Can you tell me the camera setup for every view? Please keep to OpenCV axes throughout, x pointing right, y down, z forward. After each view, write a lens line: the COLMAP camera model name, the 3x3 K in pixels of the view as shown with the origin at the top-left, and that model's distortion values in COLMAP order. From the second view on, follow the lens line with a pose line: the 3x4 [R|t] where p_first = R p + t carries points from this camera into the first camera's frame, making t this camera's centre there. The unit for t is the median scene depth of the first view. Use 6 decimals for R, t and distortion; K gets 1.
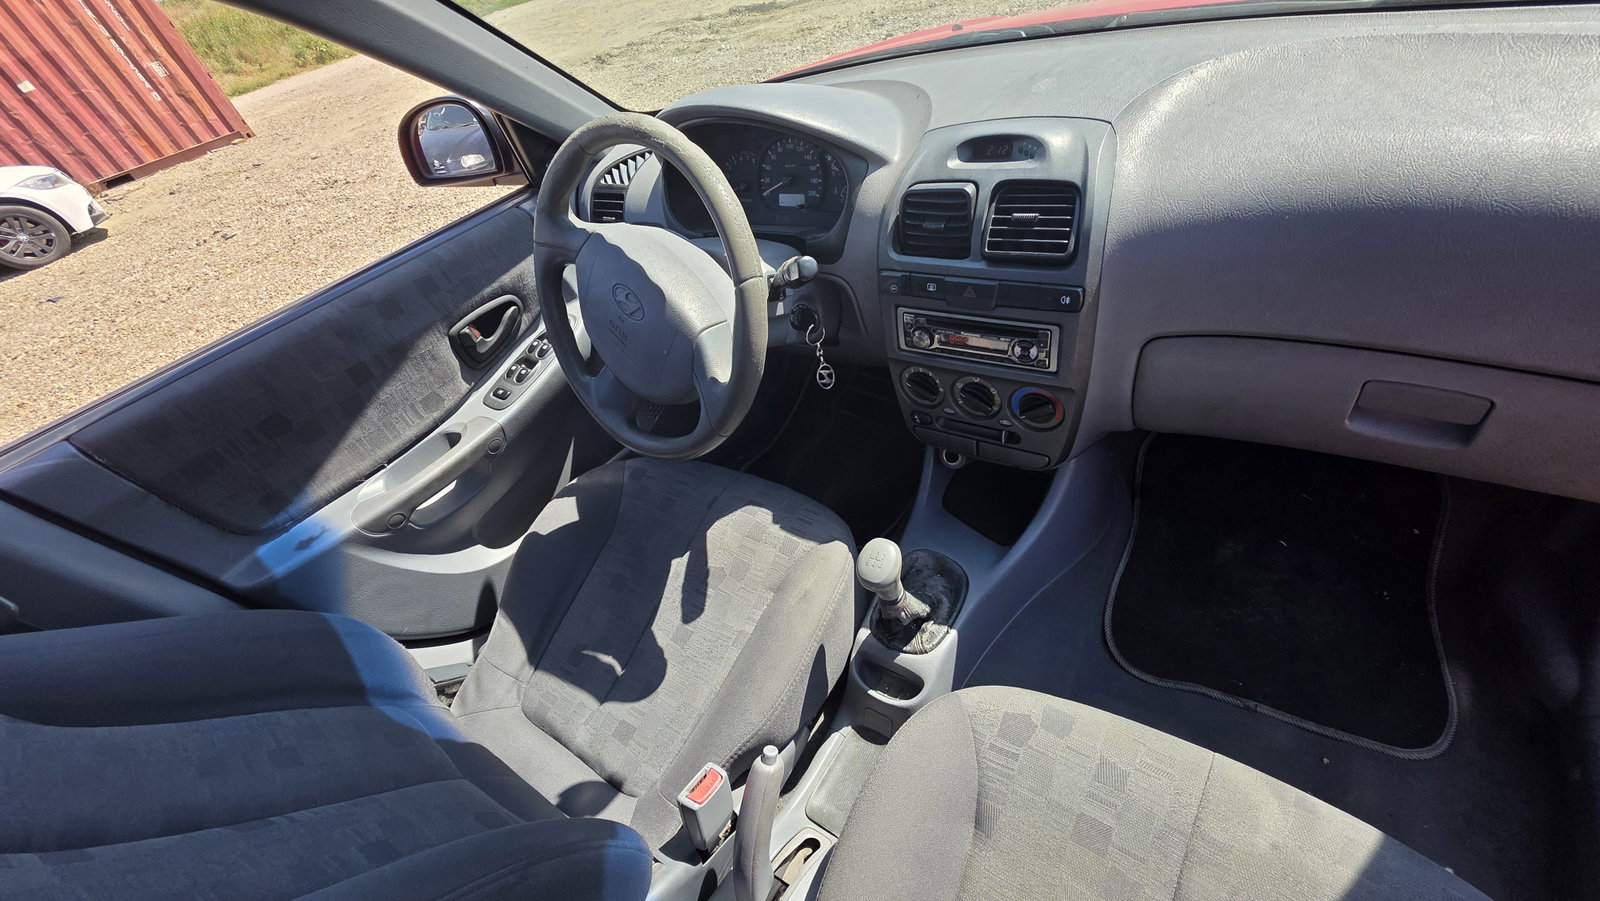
lens RADIAL K [[633.6, 0, 800.0], [0, 633.6, 450.5], [0, 0, 1]] dist [-0.000919, 0.000047]
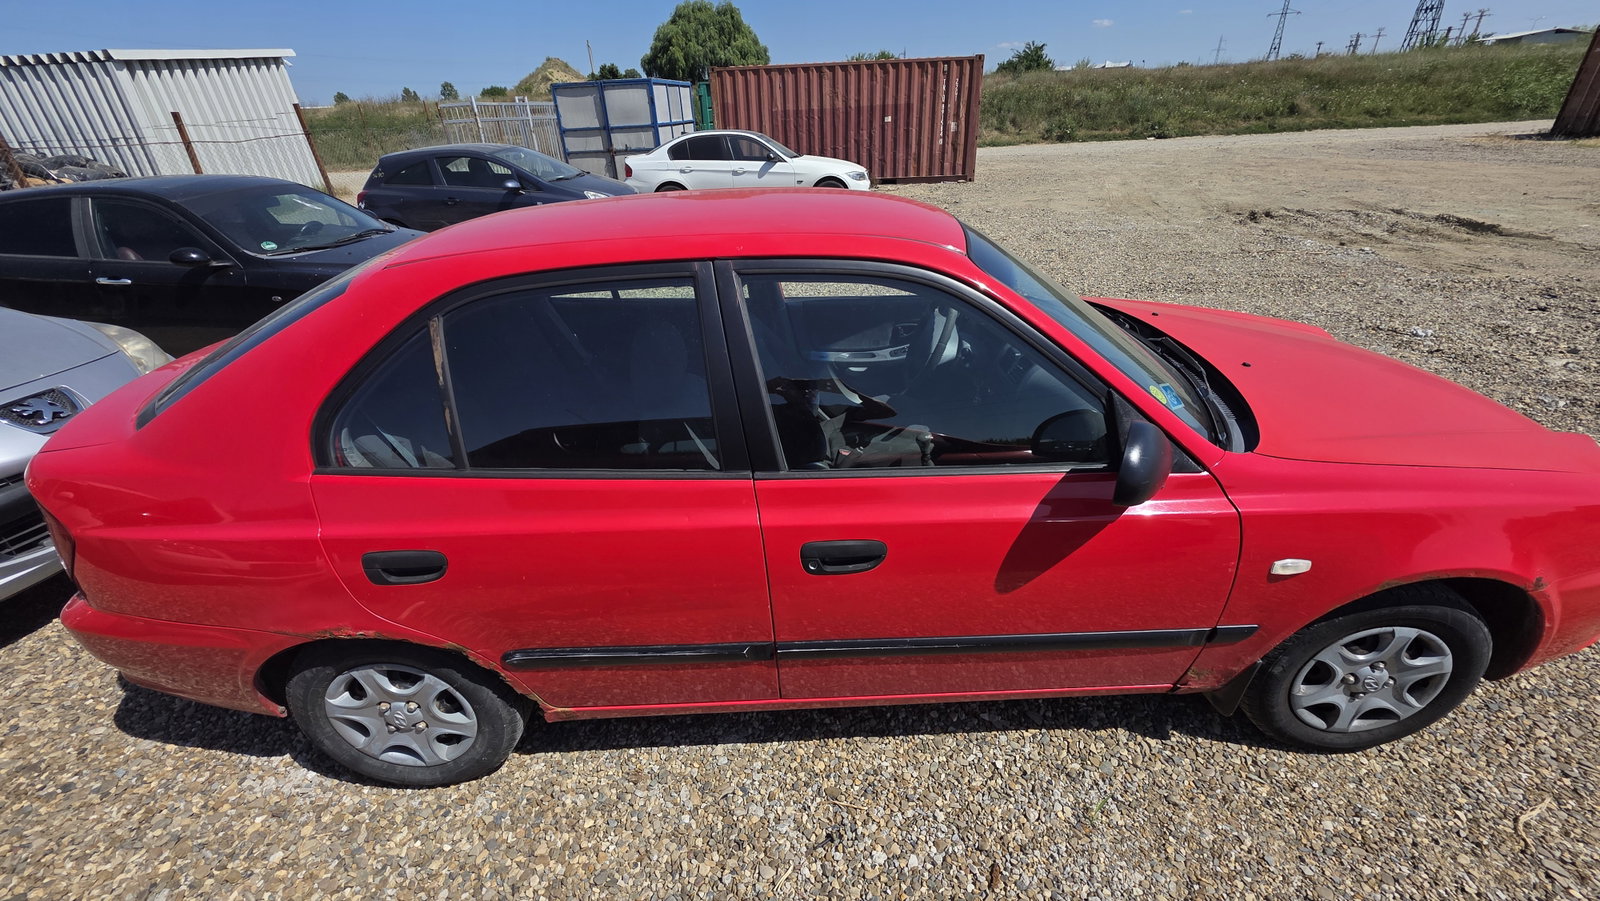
lens RADIAL K [[633.6, 0, 800.0], [0, 633.6, 450.5], [0, 0, 1]] dist [-0.000919, 0.000047]
pose [[0.562095, 0.548851, -0.618718, 0.141003], [-0.611985, 0.779219, 0.135250, 0.014198], [0.556348, 0.302623, 0.773884, -0.141246]]
